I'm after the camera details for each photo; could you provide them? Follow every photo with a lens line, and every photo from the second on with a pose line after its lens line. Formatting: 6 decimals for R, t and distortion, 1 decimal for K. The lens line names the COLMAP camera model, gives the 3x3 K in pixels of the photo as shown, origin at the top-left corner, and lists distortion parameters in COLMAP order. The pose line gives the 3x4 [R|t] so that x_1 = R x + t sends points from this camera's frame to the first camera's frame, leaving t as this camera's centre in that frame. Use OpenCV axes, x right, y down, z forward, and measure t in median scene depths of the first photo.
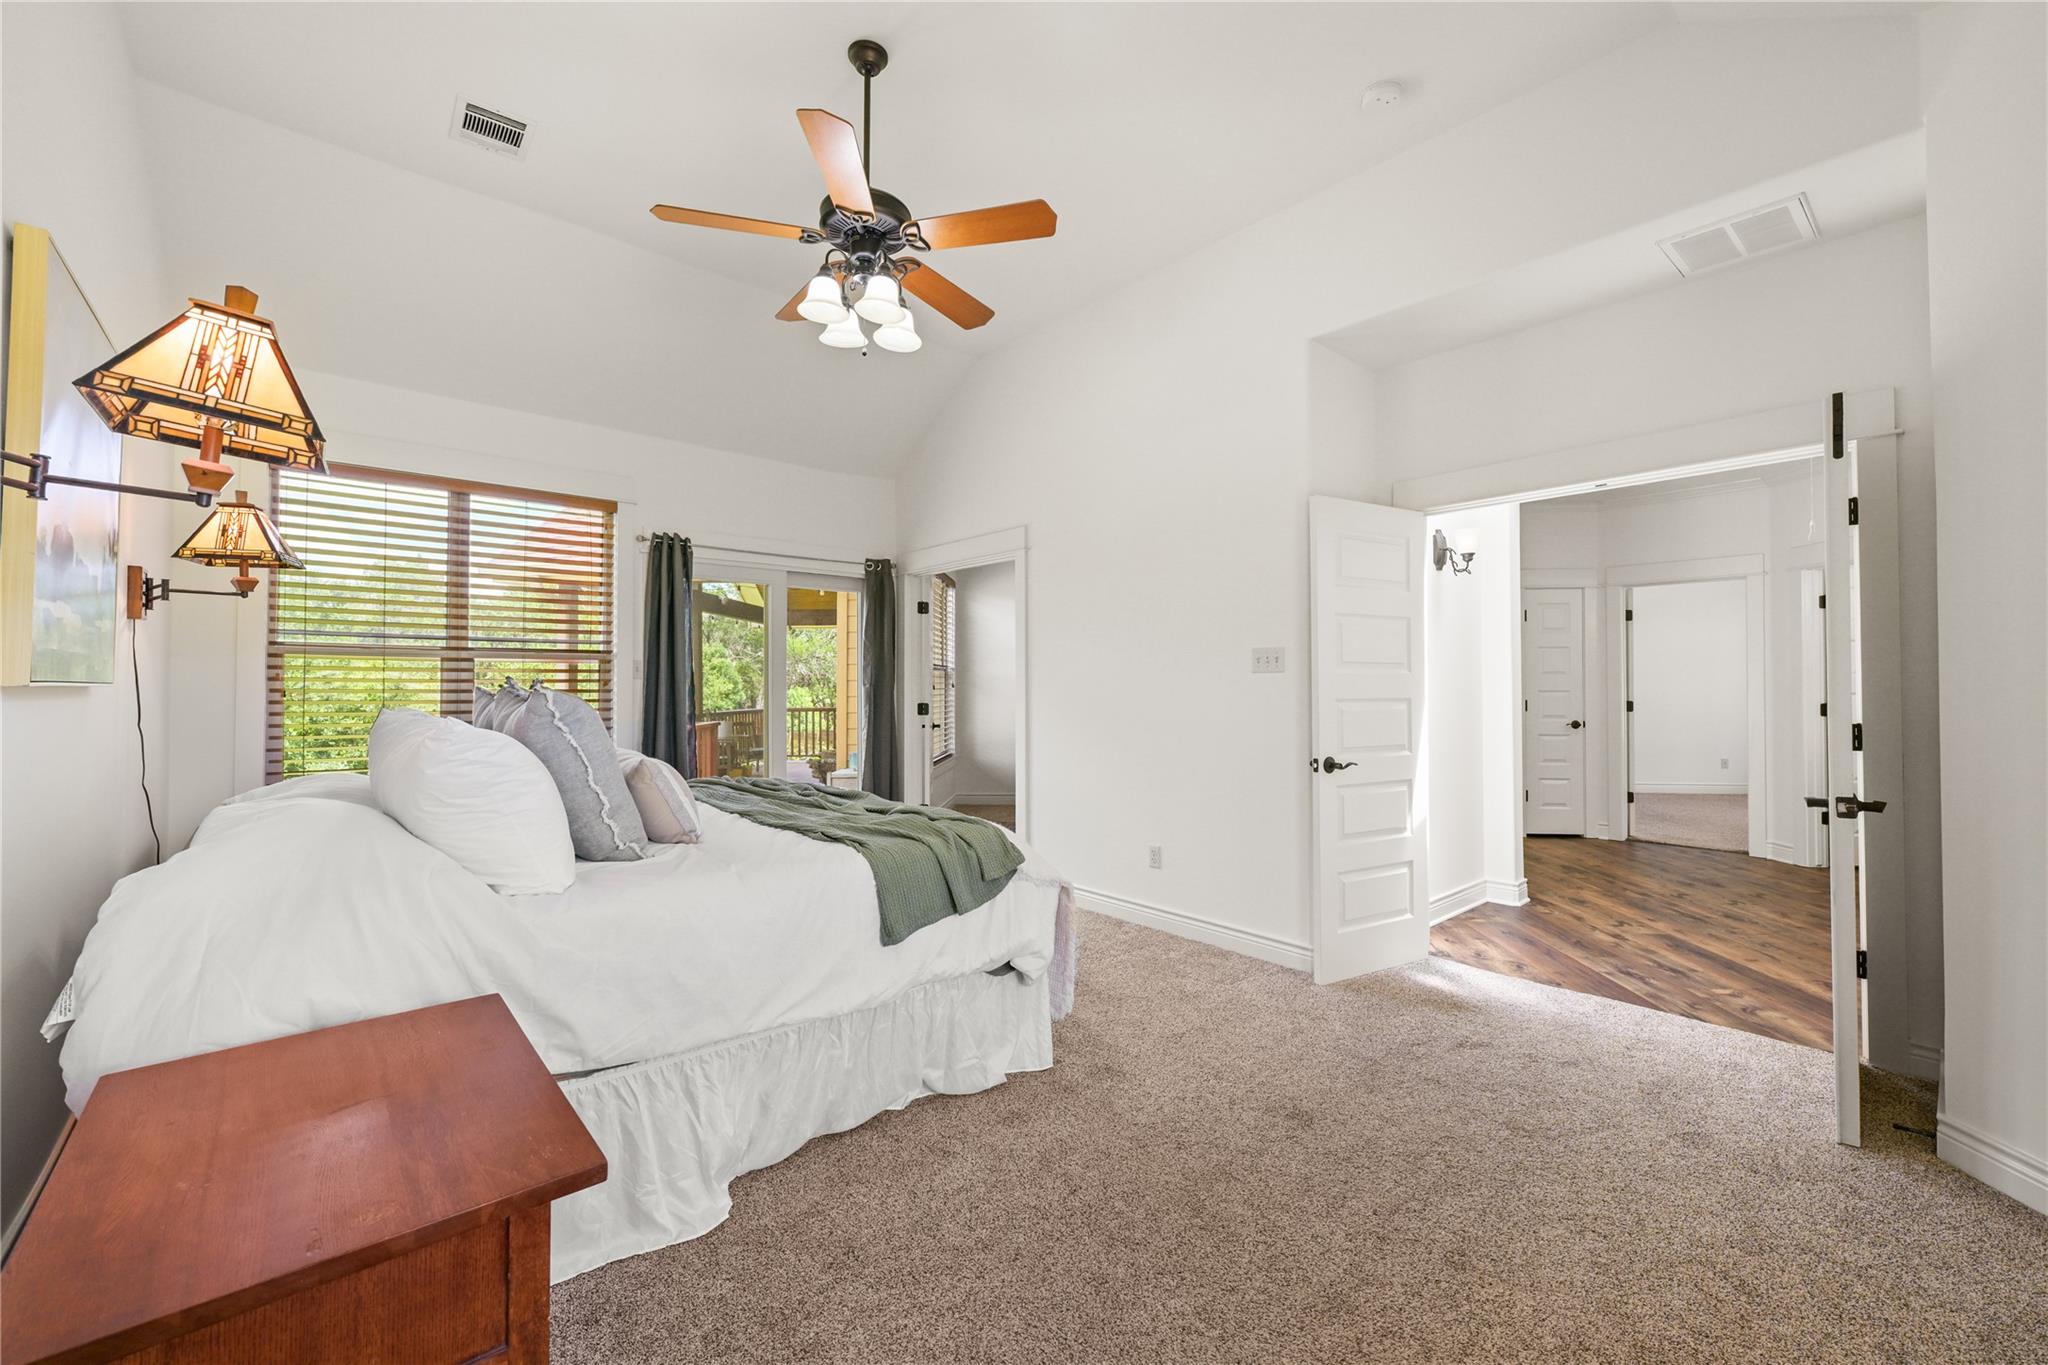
lens RADIAL K [[801.9, 0, 1027.9], [0, 801.9, 687.7], [0, 0, 1]] dist [-0.002172, -0.000153]
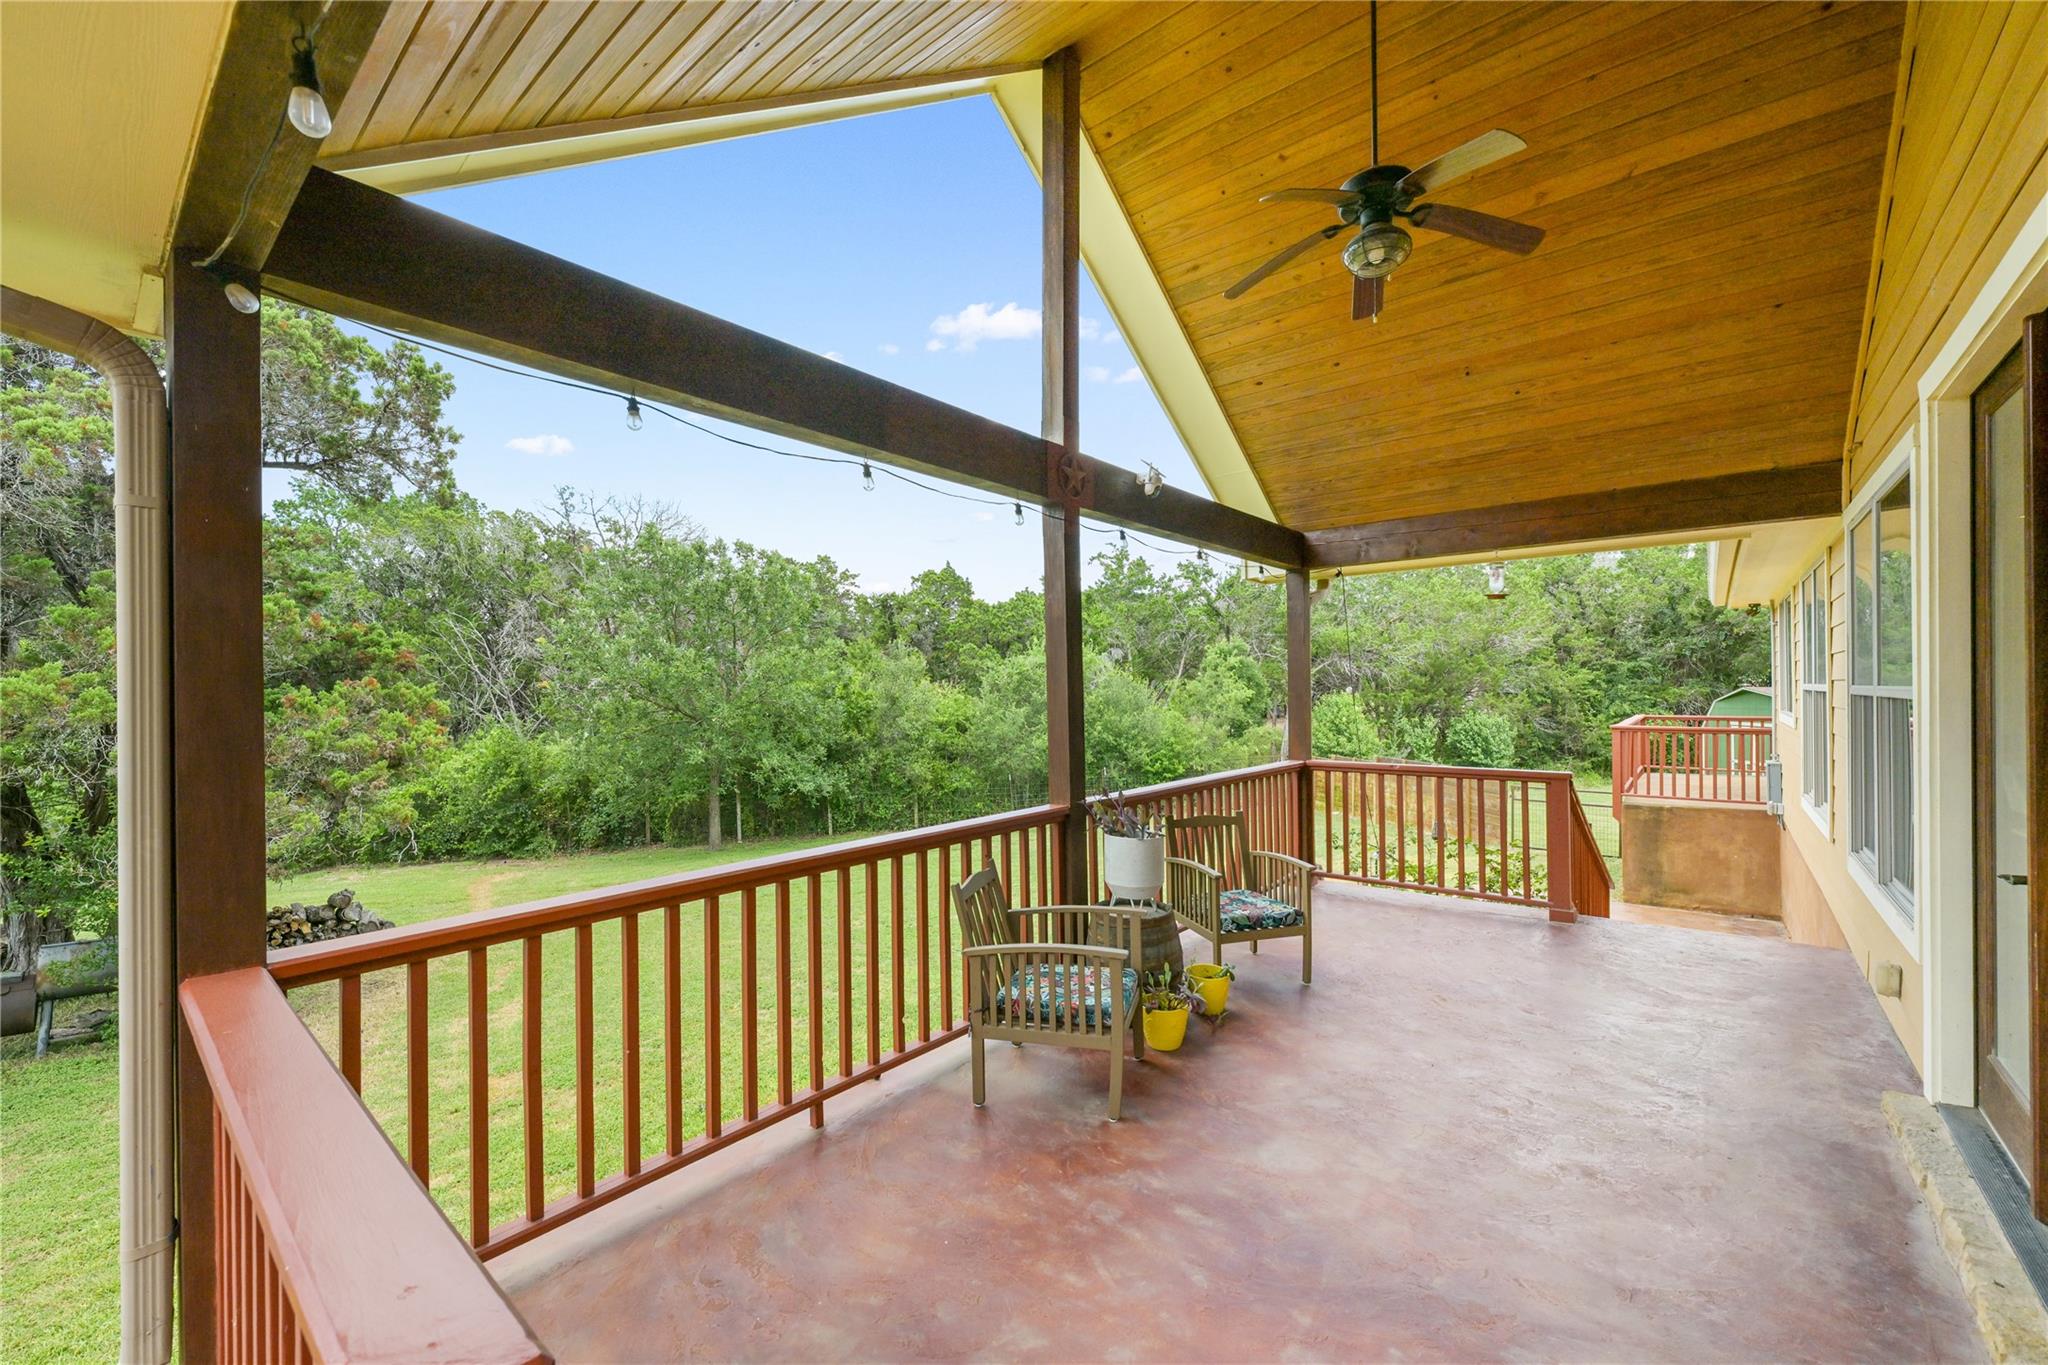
lens RADIAL K [[801.9, 0, 1027.9], [0, 801.9, 687.7], [0, 0, 1]] dist [-0.002172, -0.000153]
pose [[0.791777, -0.010193, -0.610725, -0.479939], [0.011343, 0.999934, -0.001983, -0.041655], [0.610705, -0.005358, 0.791840, 1.704332]]
